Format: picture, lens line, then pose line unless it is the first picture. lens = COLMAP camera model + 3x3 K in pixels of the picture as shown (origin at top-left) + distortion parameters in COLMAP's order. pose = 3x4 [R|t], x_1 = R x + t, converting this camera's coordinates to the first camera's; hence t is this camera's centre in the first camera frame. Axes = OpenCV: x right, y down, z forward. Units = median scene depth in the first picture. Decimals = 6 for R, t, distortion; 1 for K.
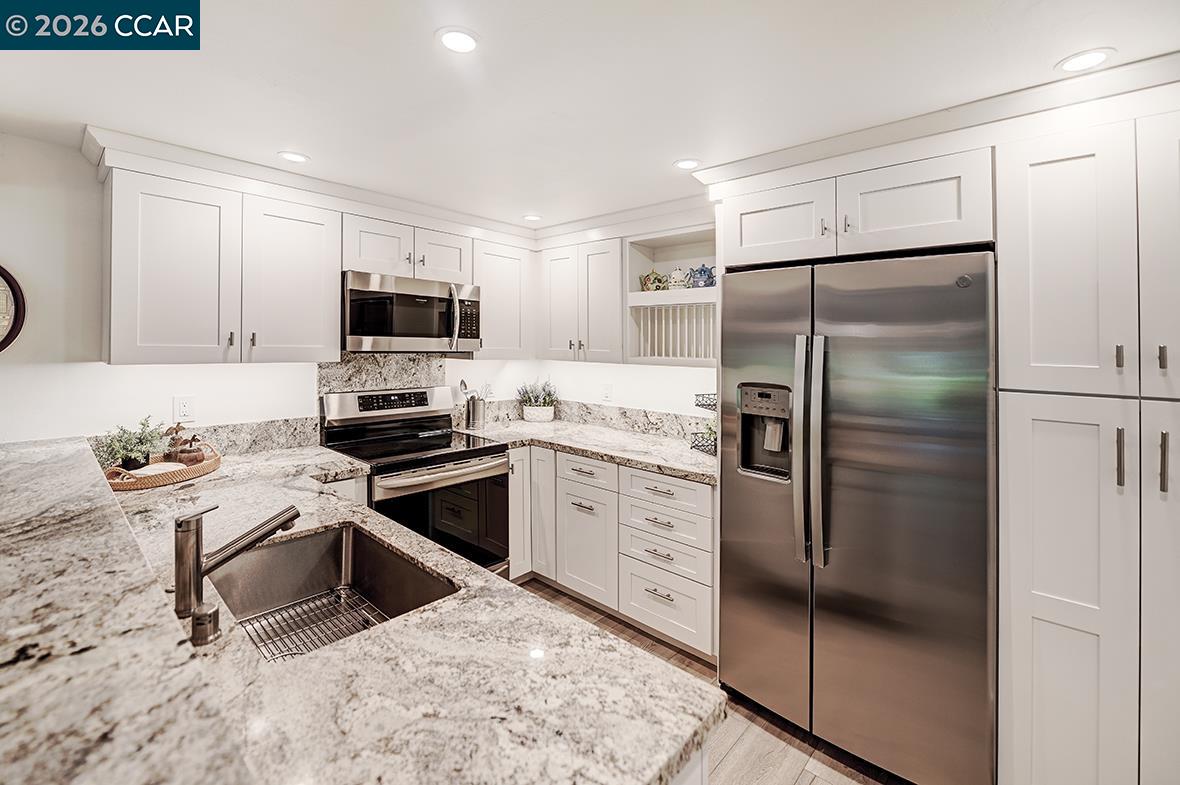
lens RADIAL K [[513.9, 0, 572.3], [0, 513.9, 352.0], [0, 0, 1]] dist [-0.003929, -0.000419]
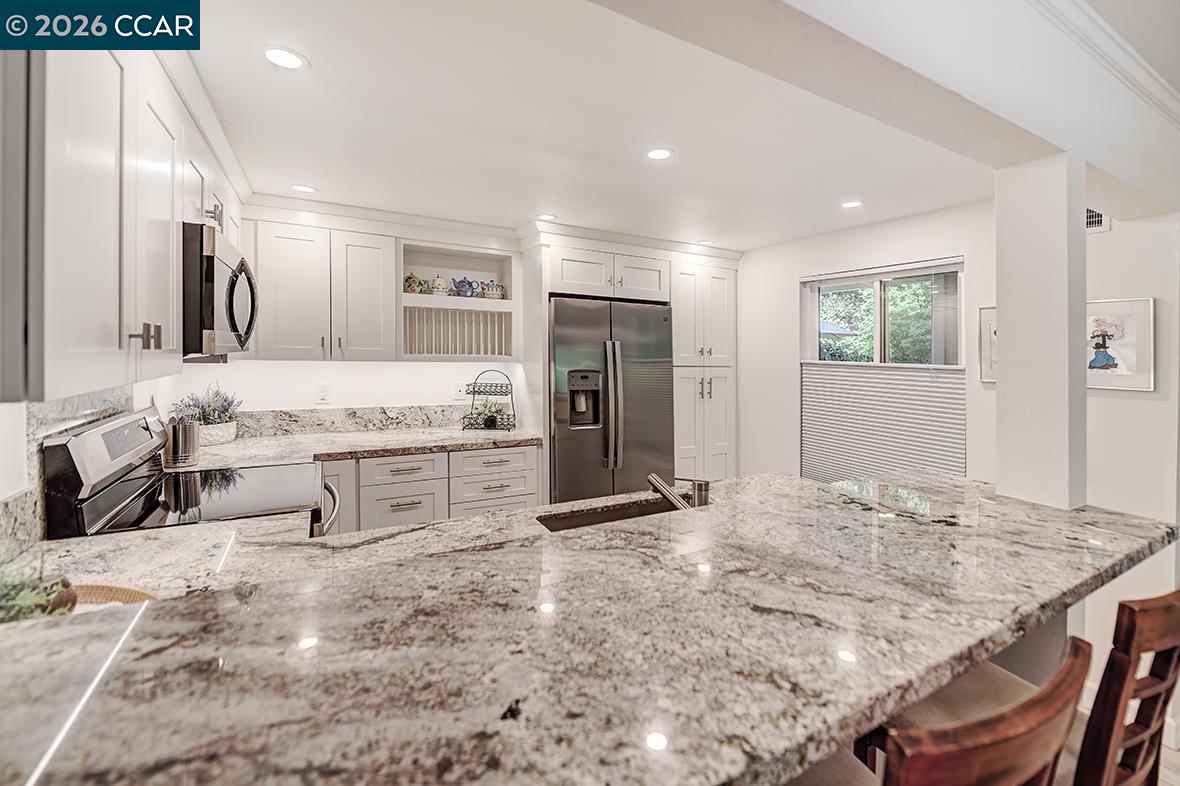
lens RADIAL K [[486.2, 0, 606.8], [0, 486.2, 352.9], [0, 0, 1]] dist [-0.009113, 0.000011]
pose [[0.296810, -0.009647, 0.954888, -0.734385], [-0.001419, 0.999943, 0.010543, -0.005495], [-0.954935, -0.004484, 0.296780, 0.331872]]
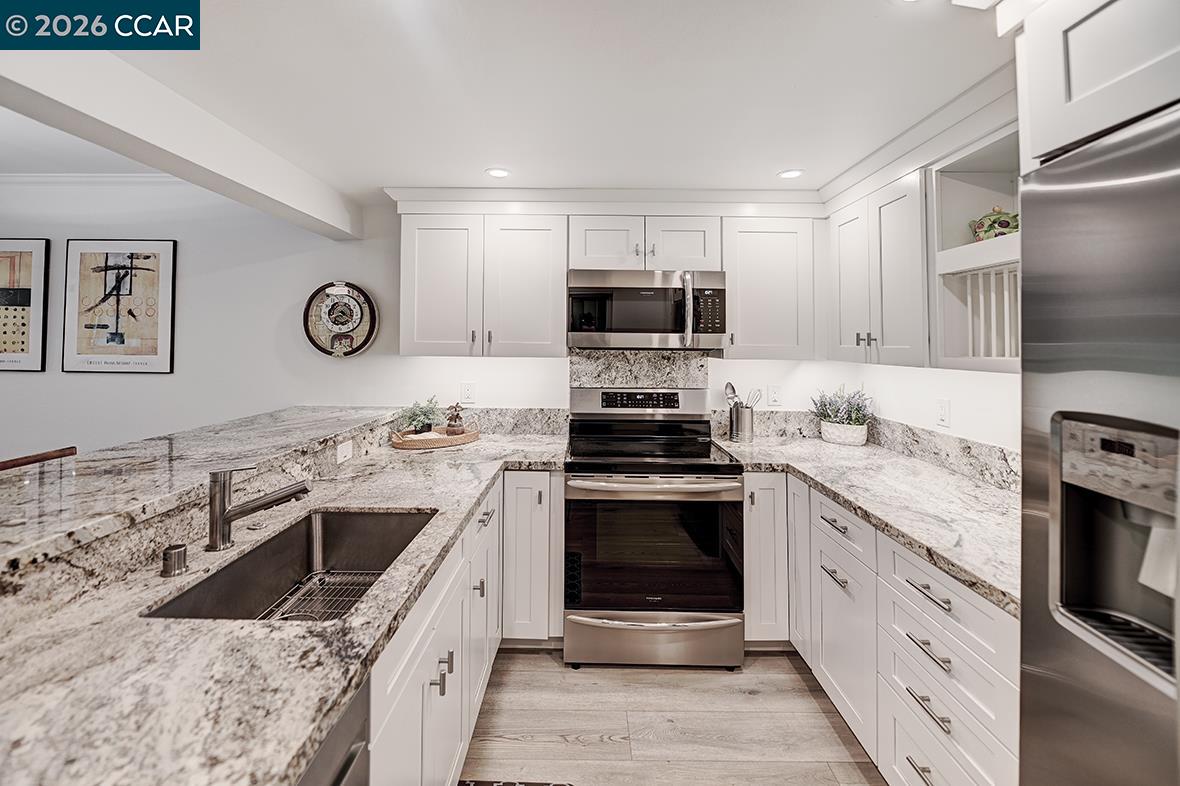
lens RADIAL K [[486.2, 0, 574.9], [0, 486.2, 343.2], [0, 0, 1]] dist [-0.009113, 0.000011]
pose [[0.673110, -0.011796, -0.739448, 0.254074], [-0.008513, 0.999683, -0.023696, 0.011461], [0.739493, 0.022245, 0.672796, 0.301666]]
